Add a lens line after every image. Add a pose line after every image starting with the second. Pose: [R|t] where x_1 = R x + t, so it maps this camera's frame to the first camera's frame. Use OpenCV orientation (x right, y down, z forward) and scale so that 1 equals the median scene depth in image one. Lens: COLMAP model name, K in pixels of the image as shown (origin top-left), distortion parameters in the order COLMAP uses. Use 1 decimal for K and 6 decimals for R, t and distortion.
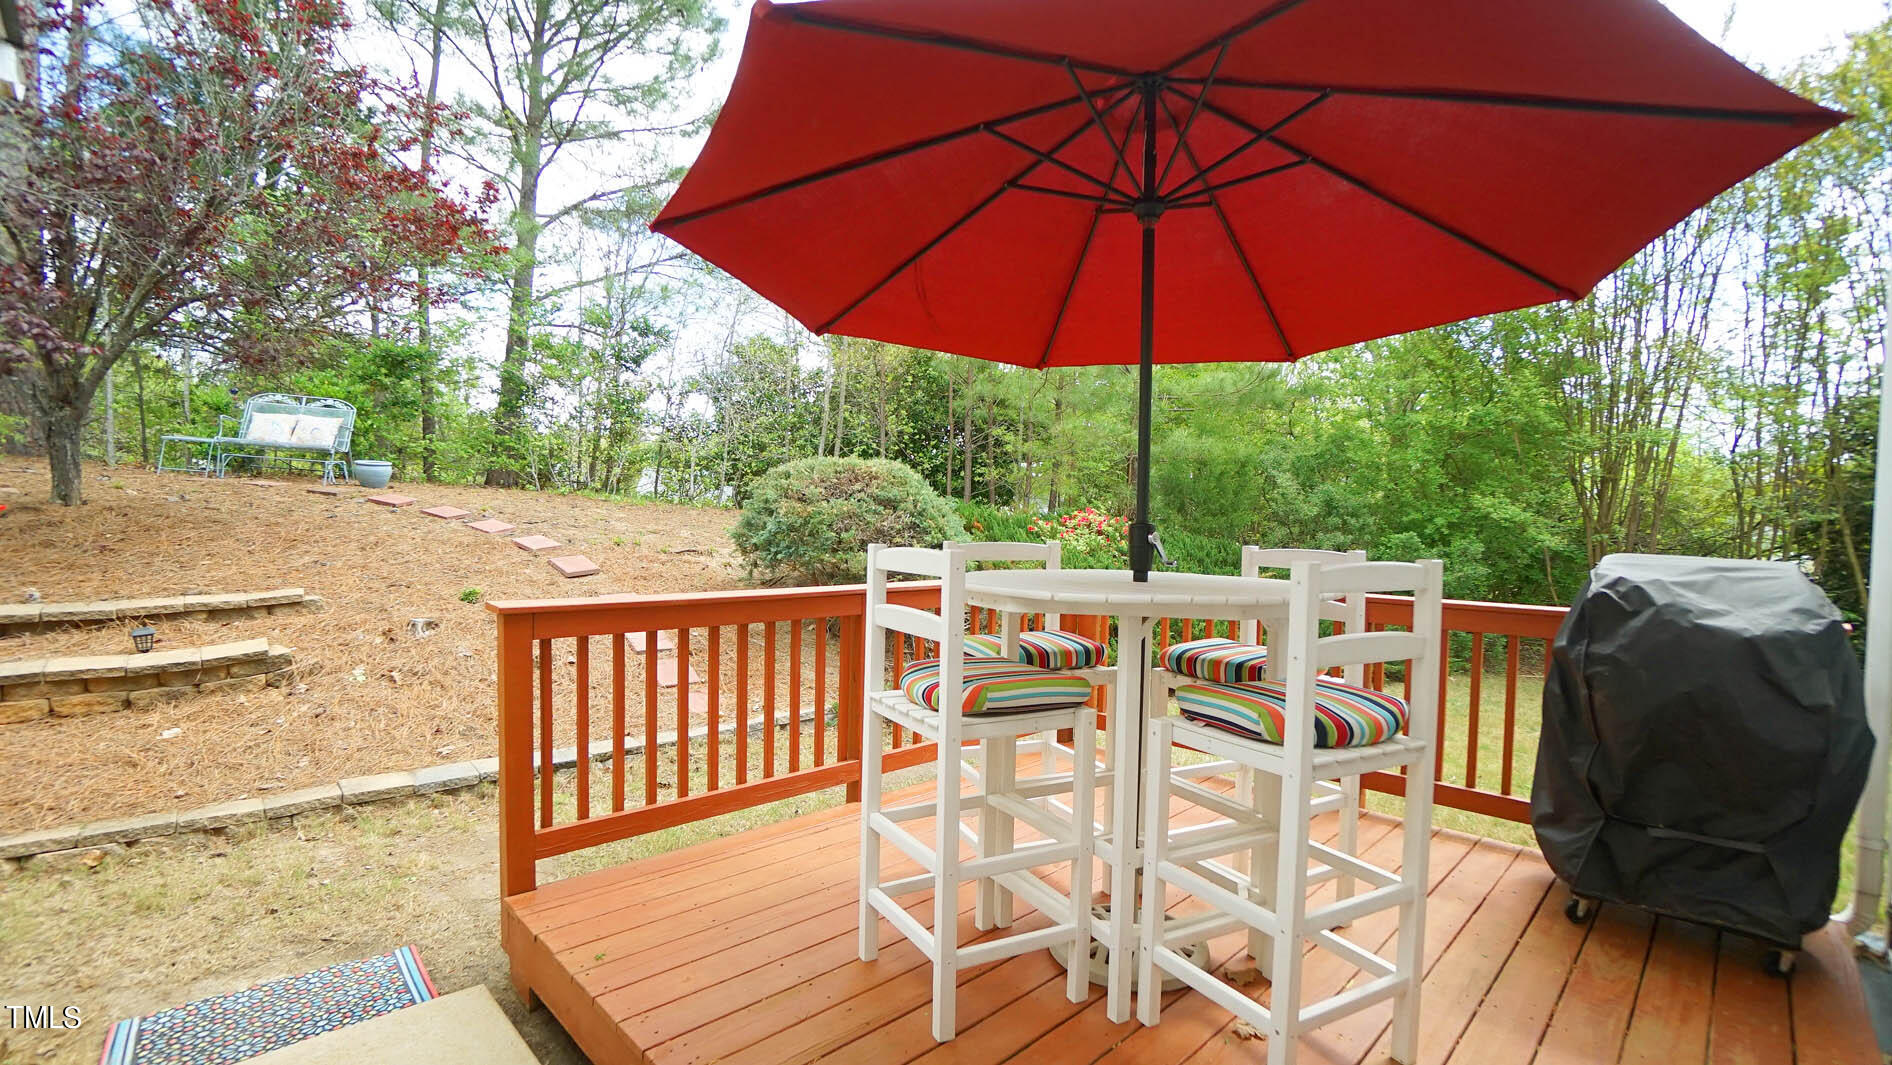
lens RADIAL K [[829.8, 0, 934.1], [0, 829.8, 545.1], [0, 0, 1]] dist [-0.069029, 0.024290]
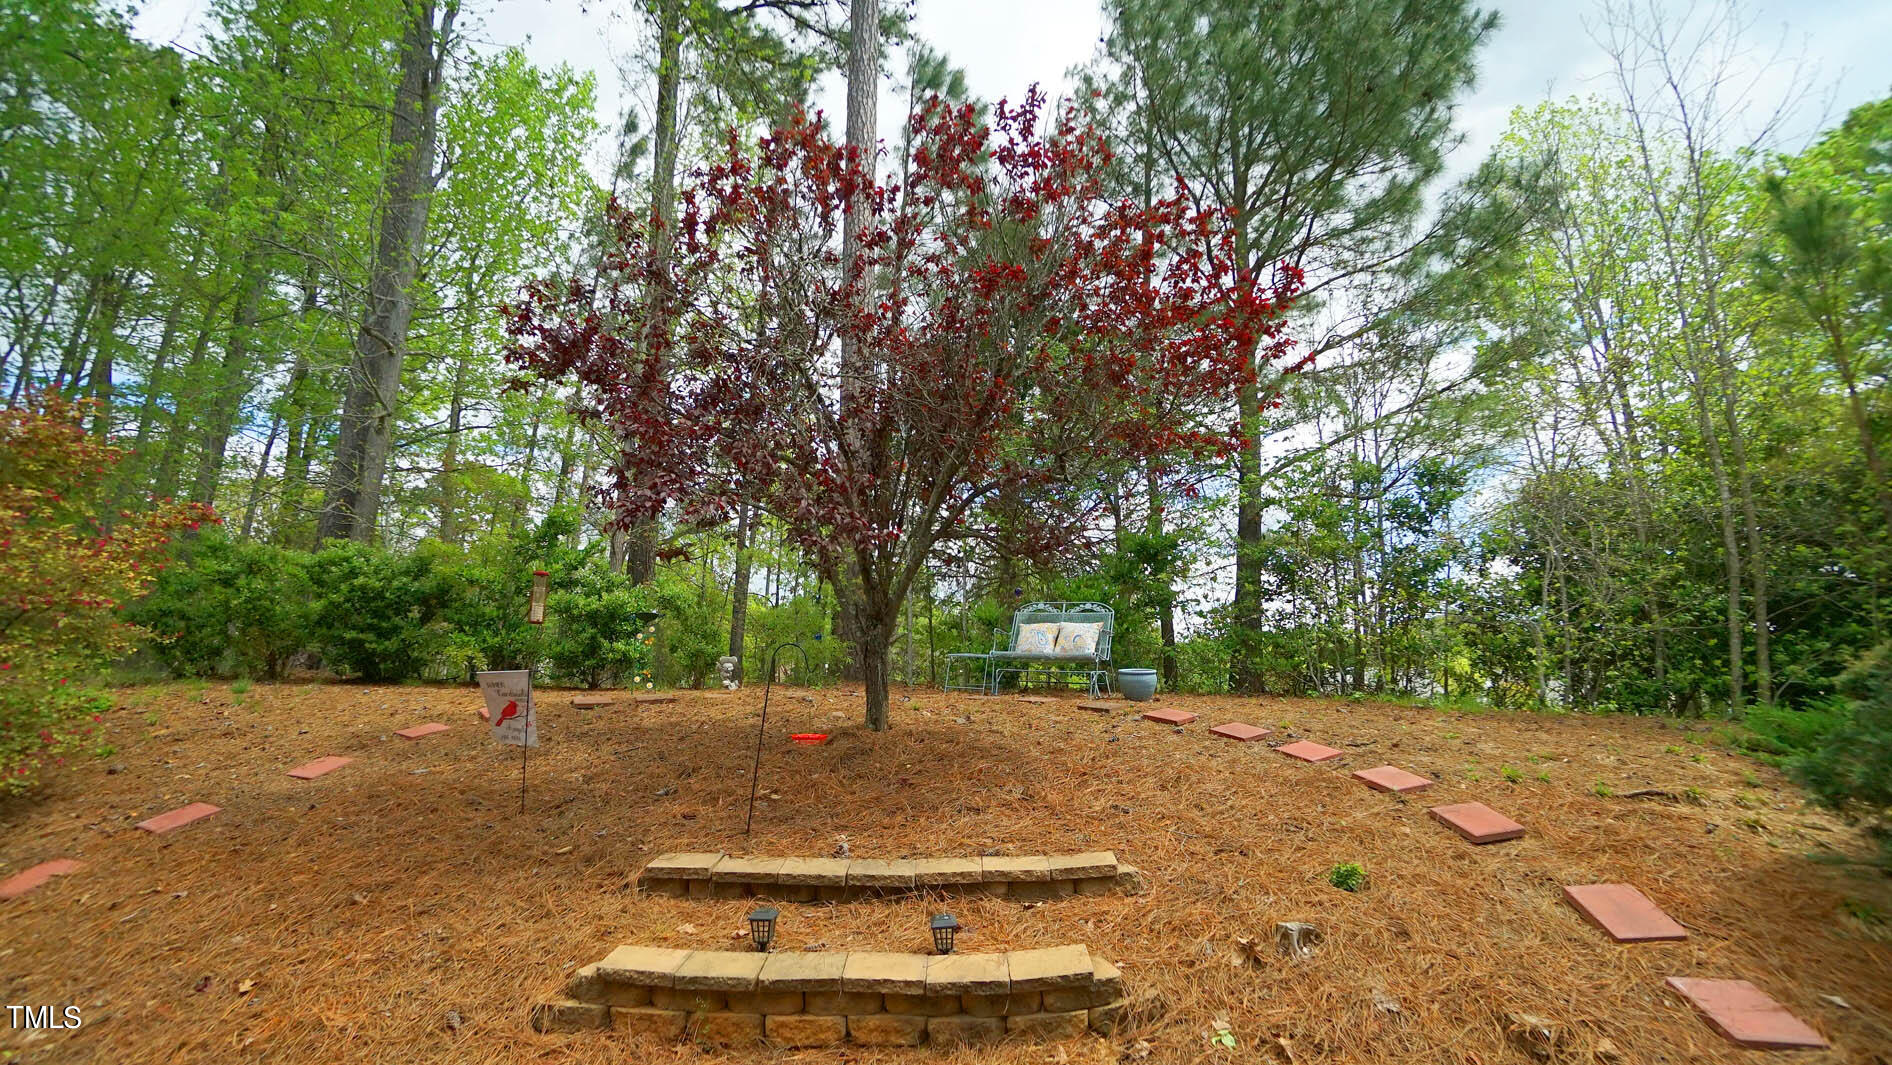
lens RADIAL K [[829.8, 0, 934.1], [0, 829.8, 545.1], [0, 0, 1]] dist [-0.069029, 0.024290]
pose [[0.717115, -0.155113, -0.679474, -0.365504], [-0.014182, 0.971470, -0.236739, -0.033906], [0.696810, 0.179406, 0.694456, 0.343179]]
